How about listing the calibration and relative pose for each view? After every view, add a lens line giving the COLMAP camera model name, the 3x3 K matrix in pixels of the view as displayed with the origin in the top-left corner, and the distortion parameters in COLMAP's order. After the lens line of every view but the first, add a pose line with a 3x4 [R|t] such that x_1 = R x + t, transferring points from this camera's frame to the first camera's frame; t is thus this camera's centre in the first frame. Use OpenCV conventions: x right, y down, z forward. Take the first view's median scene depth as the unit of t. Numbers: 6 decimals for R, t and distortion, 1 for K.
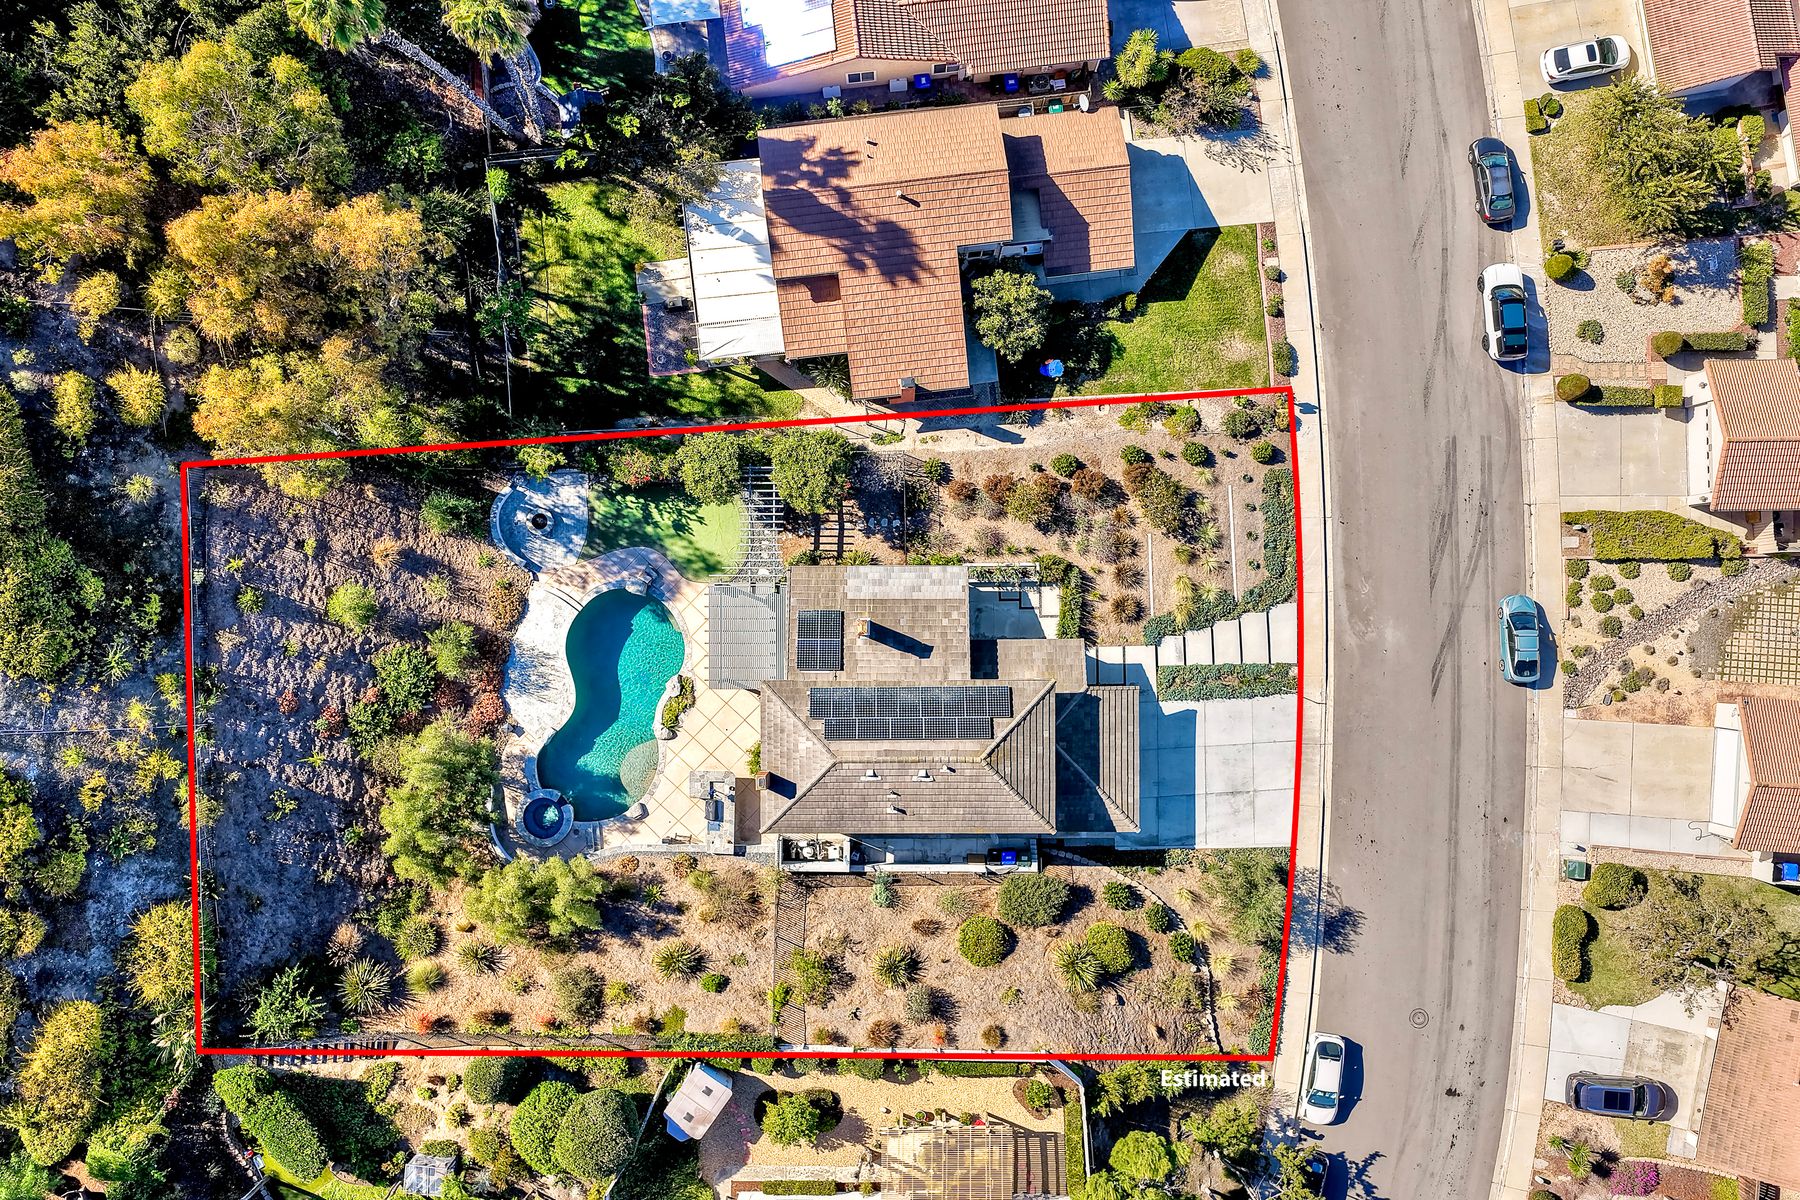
lens RADIAL K [[1507.3, 0, 886.8], [0, 1507.3, 597.9], [0, 0, 1]] dist [-0.011635, 0.032004]
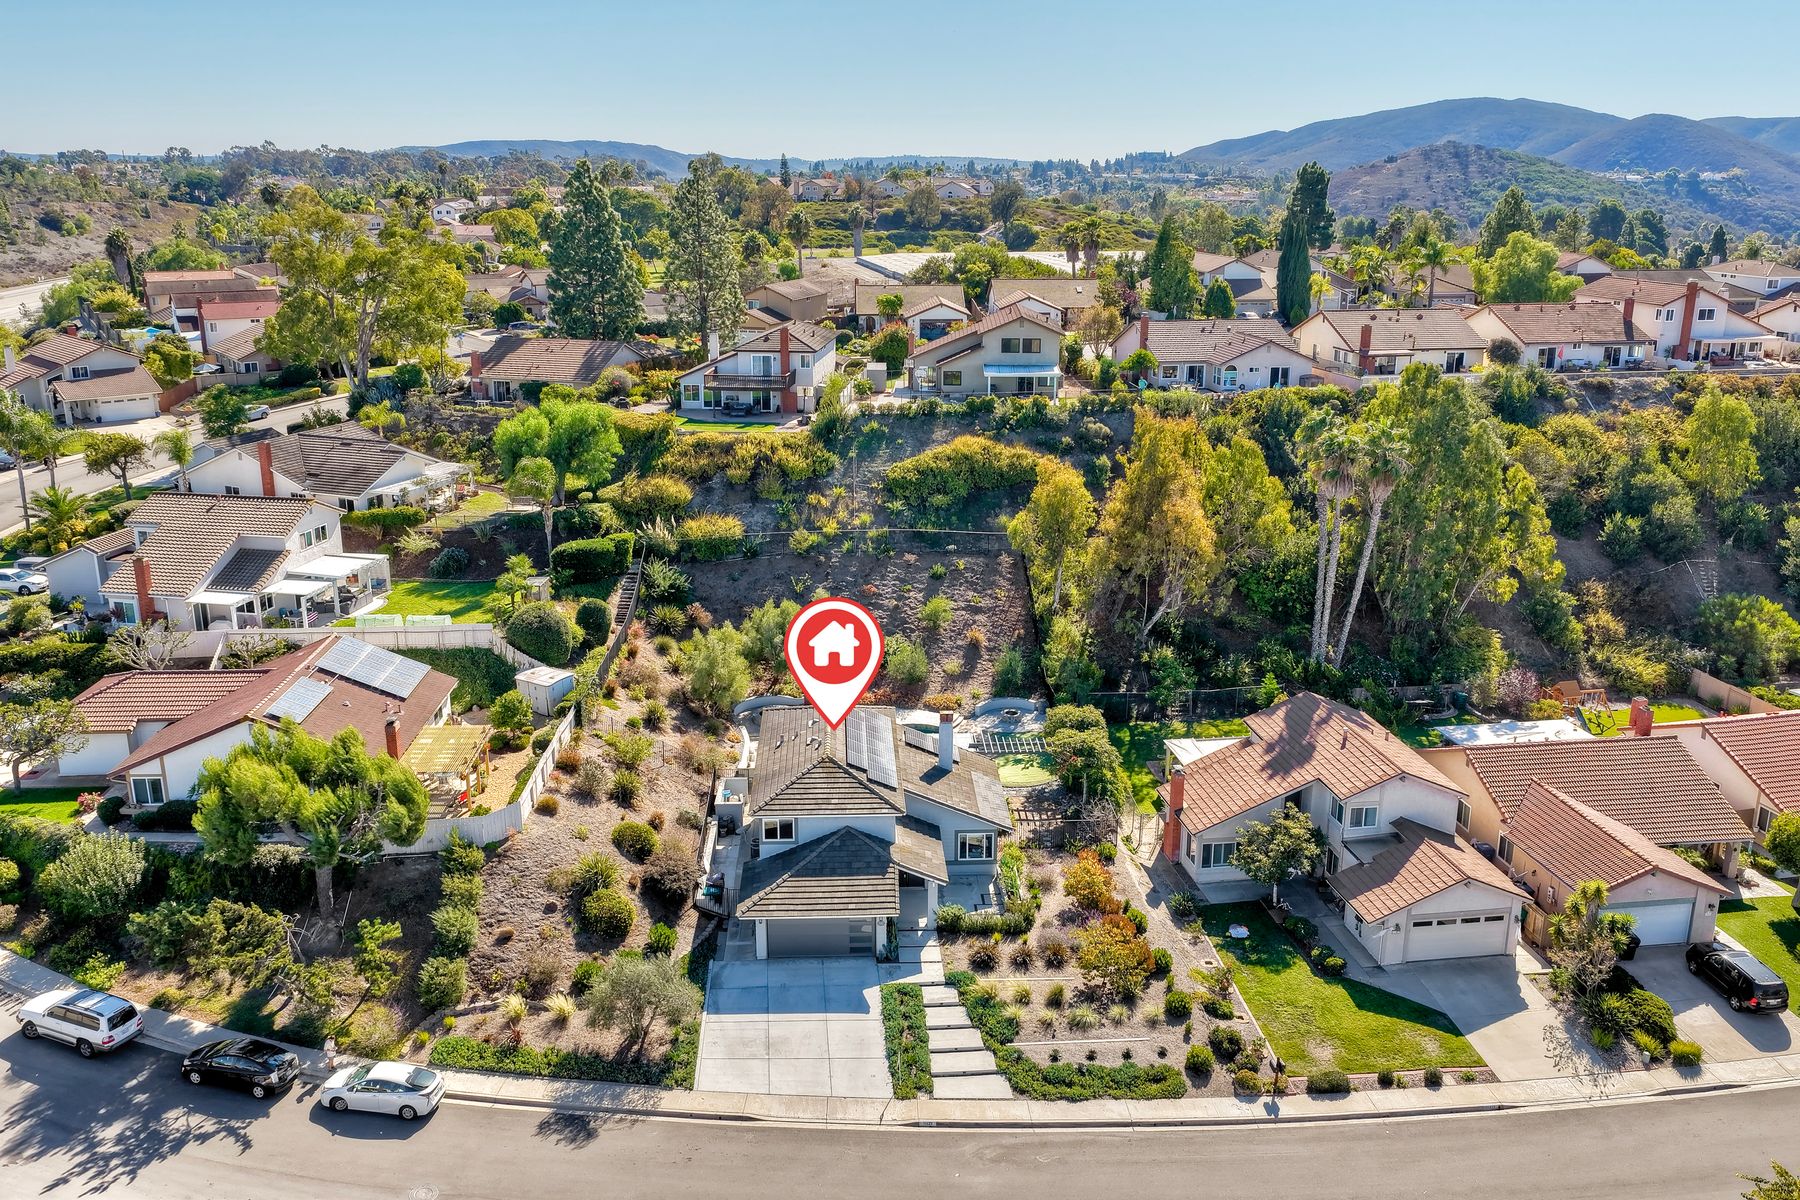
lens RADIAL K [[1507.3, 0, 905.3], [0, 1507.3, 591.5], [0, 0, 1]] dist [-0.011635, 0.032004]
pose [[0.038806, 0.274990, -0.960664, 0.938400], [-0.999203, 0.019716, -0.034719, 0.079627], [0.009393, 0.961245, 0.275536, 0.551999]]
